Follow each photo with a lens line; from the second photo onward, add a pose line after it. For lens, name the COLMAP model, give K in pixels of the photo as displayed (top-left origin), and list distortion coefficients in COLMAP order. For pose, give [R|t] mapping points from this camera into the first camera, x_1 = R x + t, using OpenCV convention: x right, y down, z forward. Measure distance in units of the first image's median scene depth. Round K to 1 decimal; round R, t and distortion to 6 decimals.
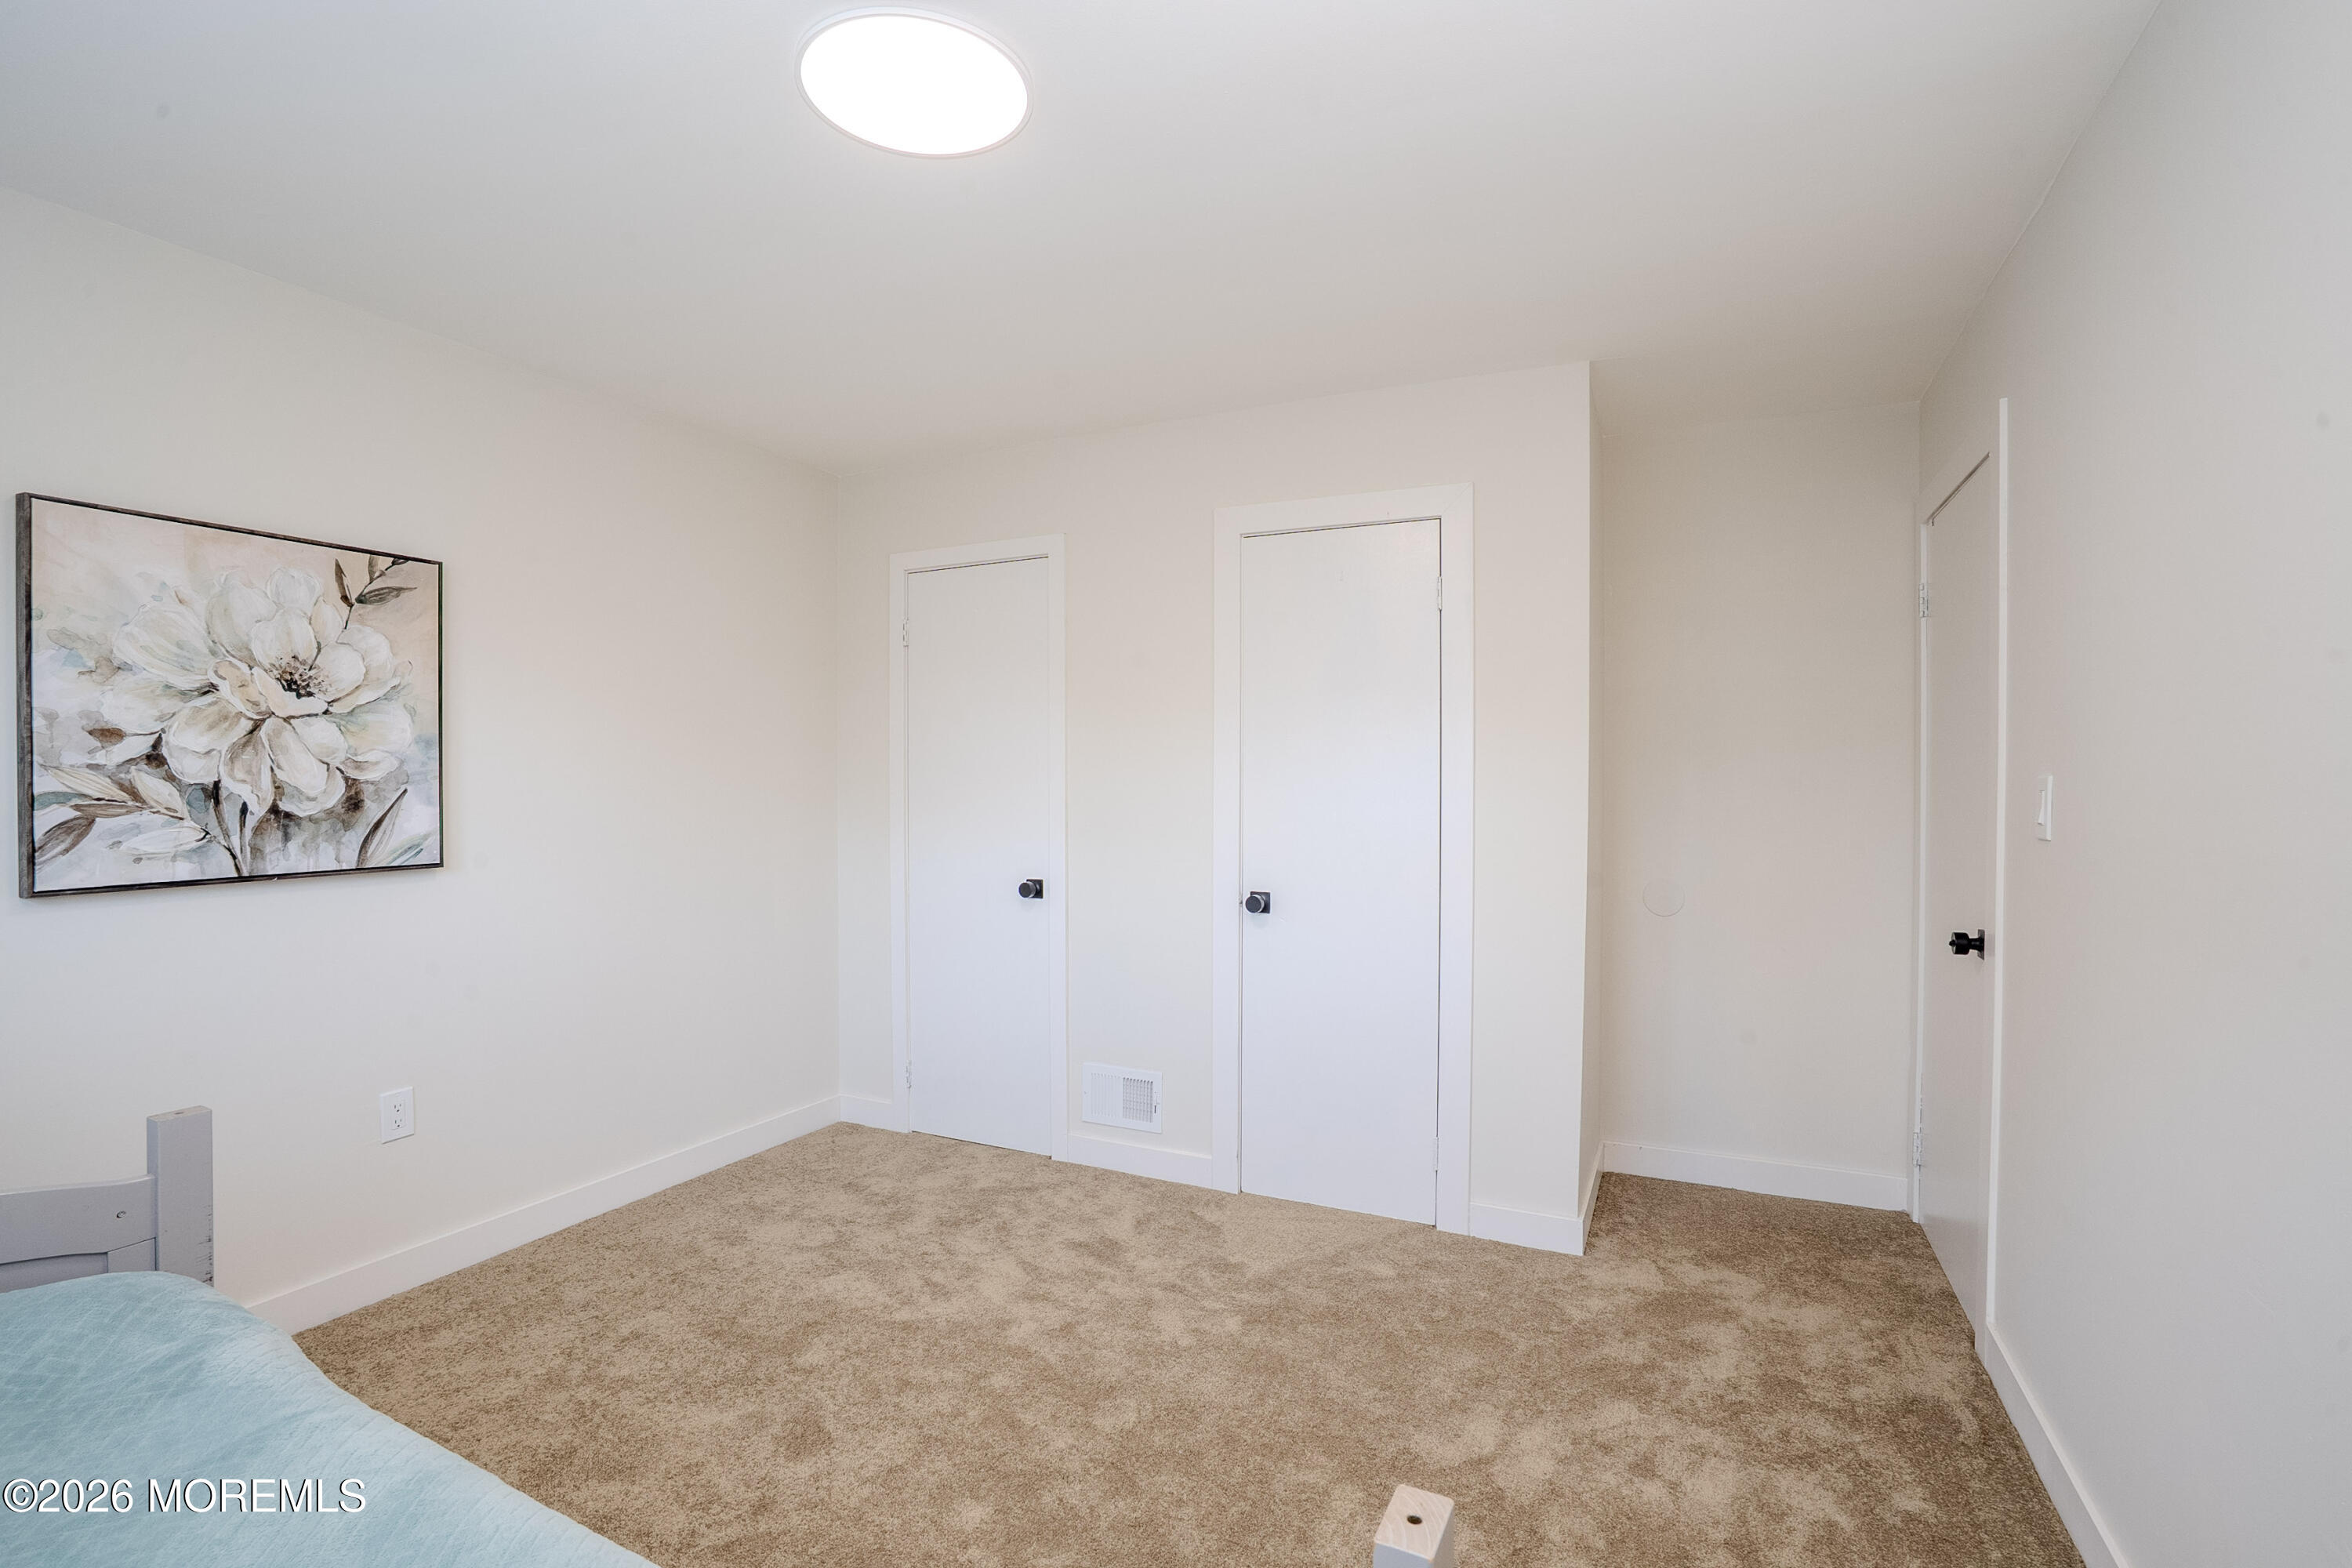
lens RADIAL K [[1080.9, 0, 1176.5], [0, 1080.9, 798.6], [0, 0, 1]] dist [-0.054754, 0.003155]
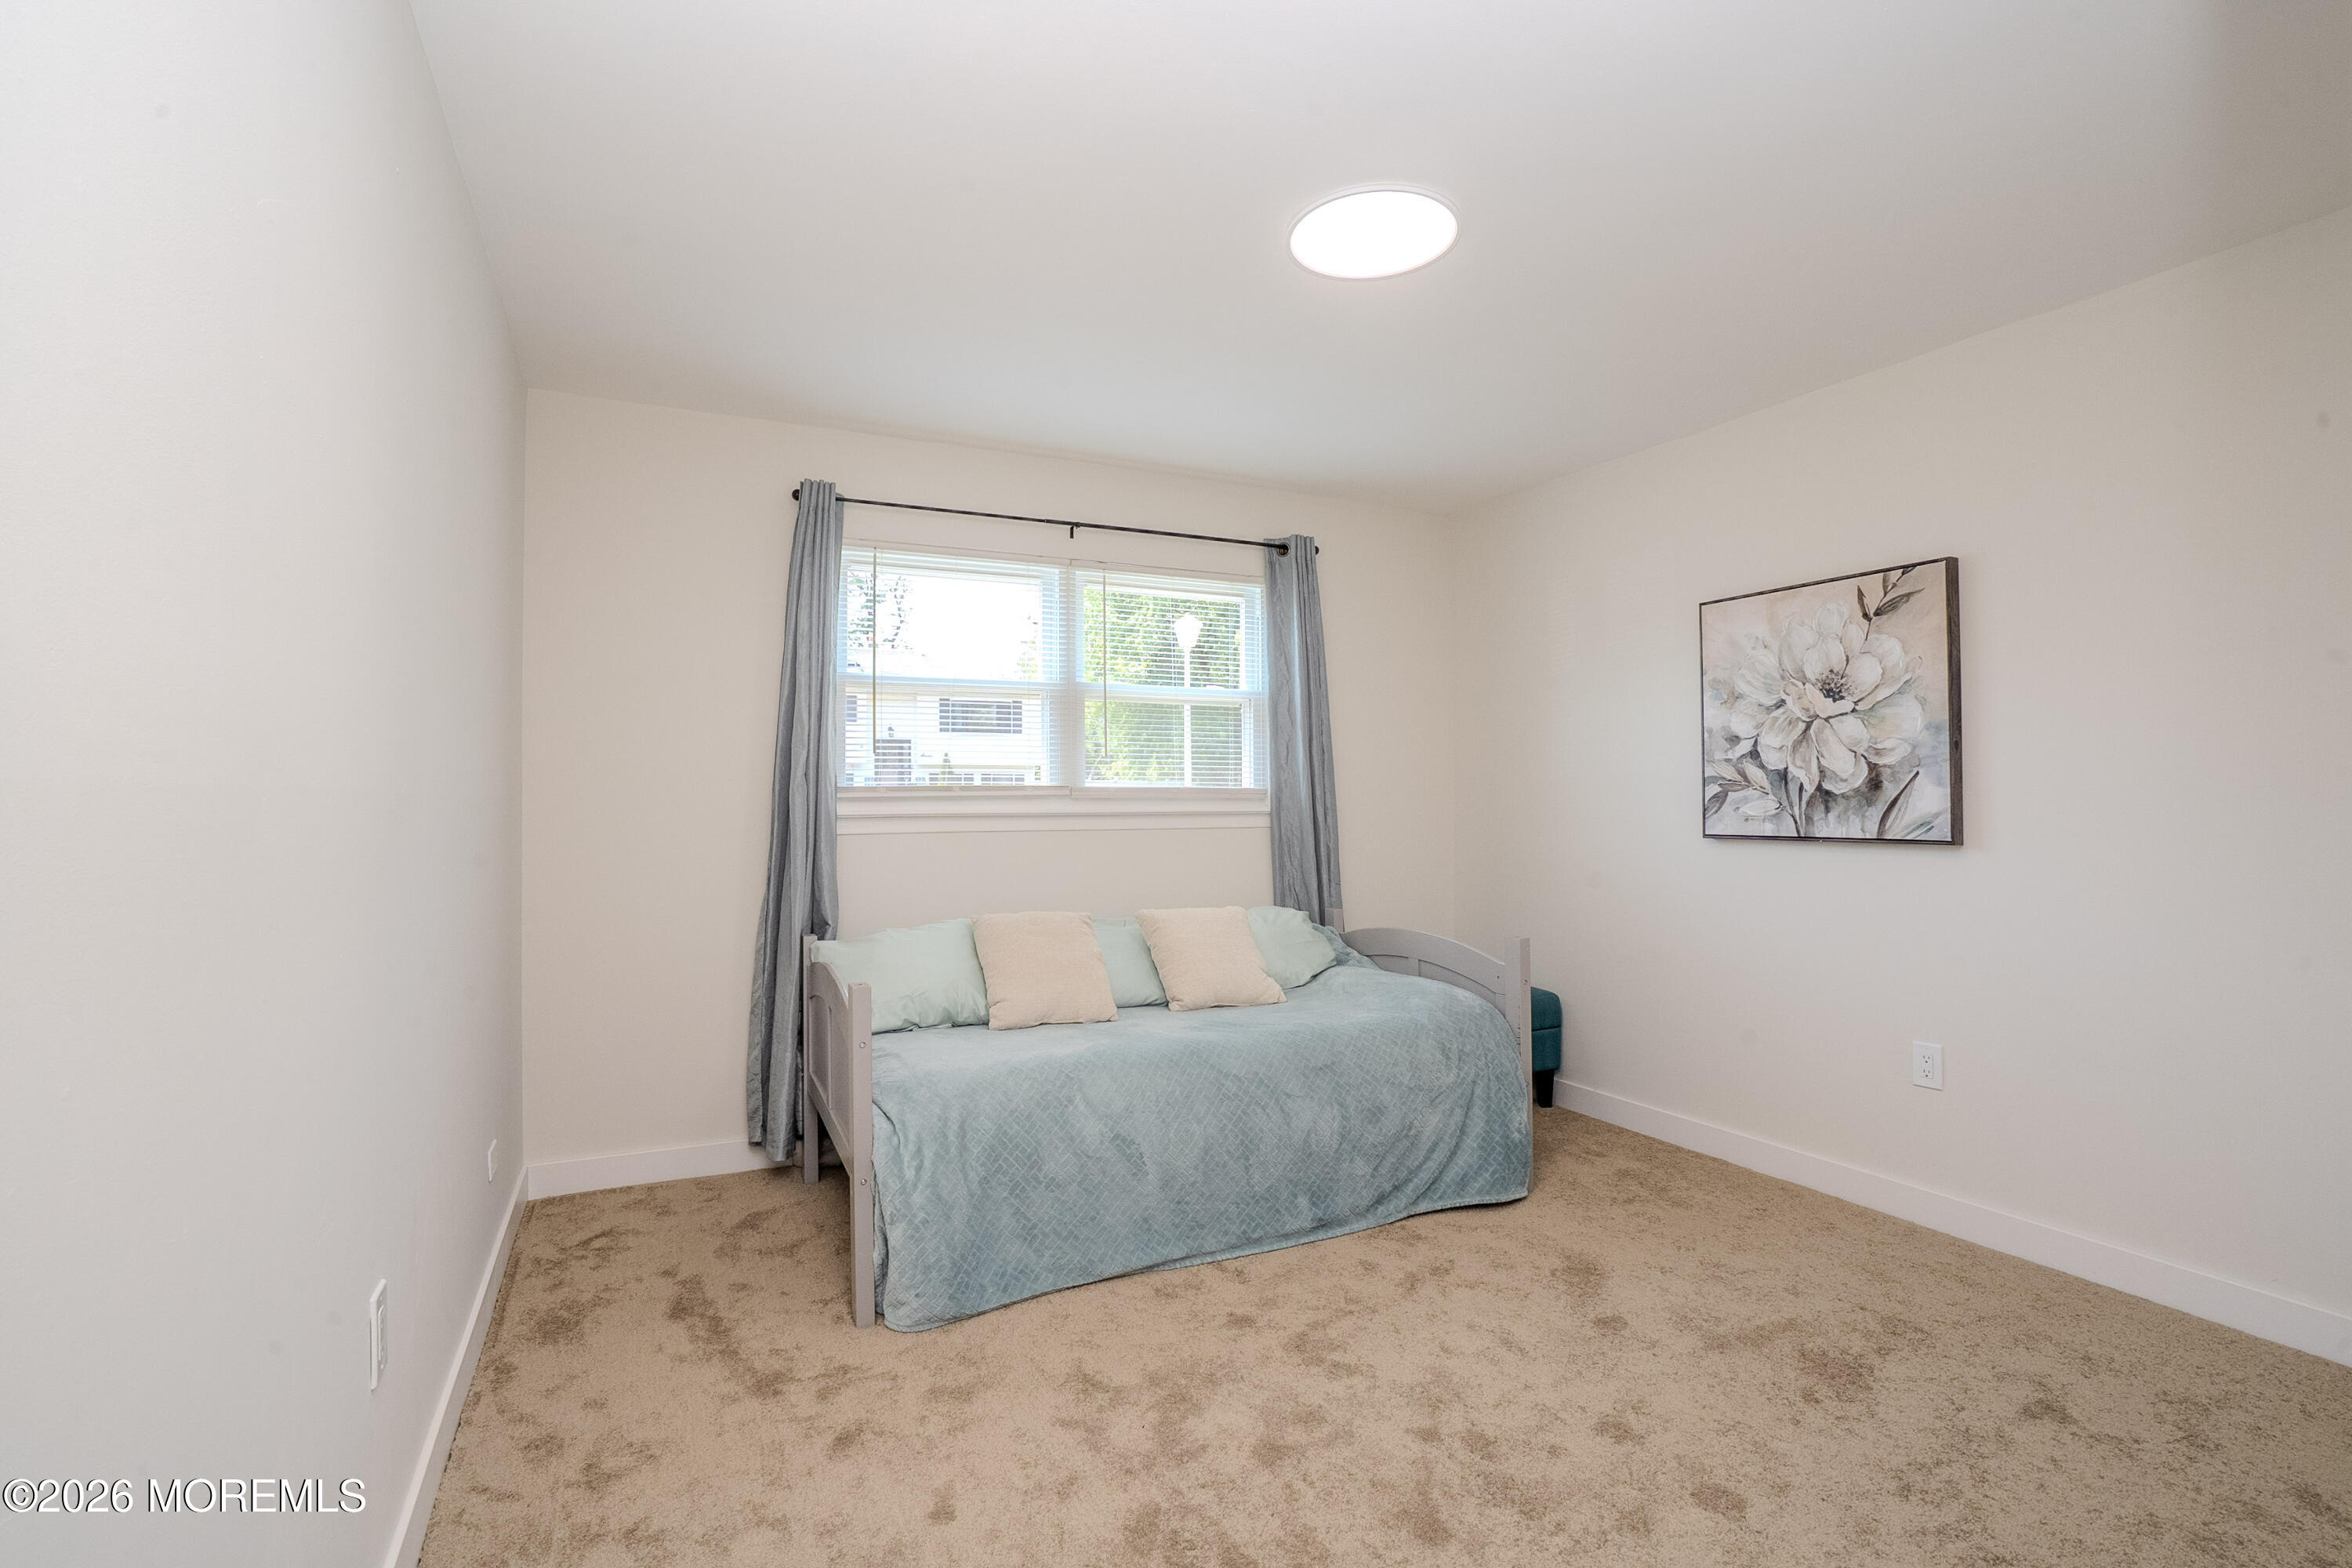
lens RADIAL K [[1080.9, 0, 1181.6], [0, 1080.9, 772.2], [0, 0, 1]] dist [-0.054754, 0.003155]
pose [[-0.630042, -0.014710, -0.776421, 0.687525], [-0.008391, 0.999891, -0.012135, 0.013076], [0.776515, -0.001131, -0.630097, 1.208998]]
